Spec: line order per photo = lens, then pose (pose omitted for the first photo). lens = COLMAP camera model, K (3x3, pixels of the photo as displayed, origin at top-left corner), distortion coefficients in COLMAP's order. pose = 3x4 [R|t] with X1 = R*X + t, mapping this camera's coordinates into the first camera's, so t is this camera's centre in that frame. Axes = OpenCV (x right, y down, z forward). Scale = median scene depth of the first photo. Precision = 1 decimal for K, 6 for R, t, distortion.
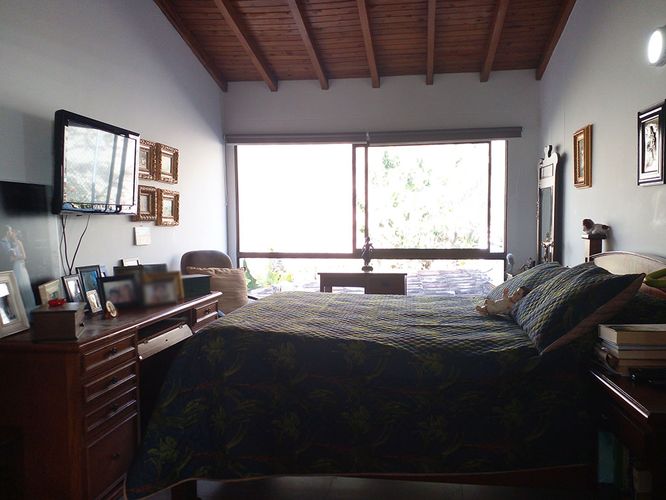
lens RADIAL K [[544.9, 0, 333.5], [0, 544.9, 251.2], [0, 0, 1]] dist [0.051348, -0.081307]
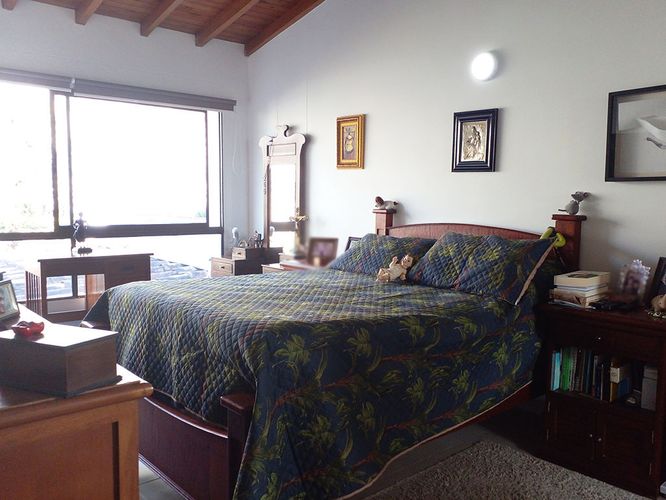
lens RADIAL K [[575.2, 0, 332.4], [0, 575.2, 248.2], [0, 0, 1]] dist [0.038829, -0.003292]
pose [[0.658451, -0.049552, 0.750991, -0.339101], [0.018942, 0.998605, 0.049283, -0.006368], [-0.752385, -0.018225, 0.658471, 0.164568]]
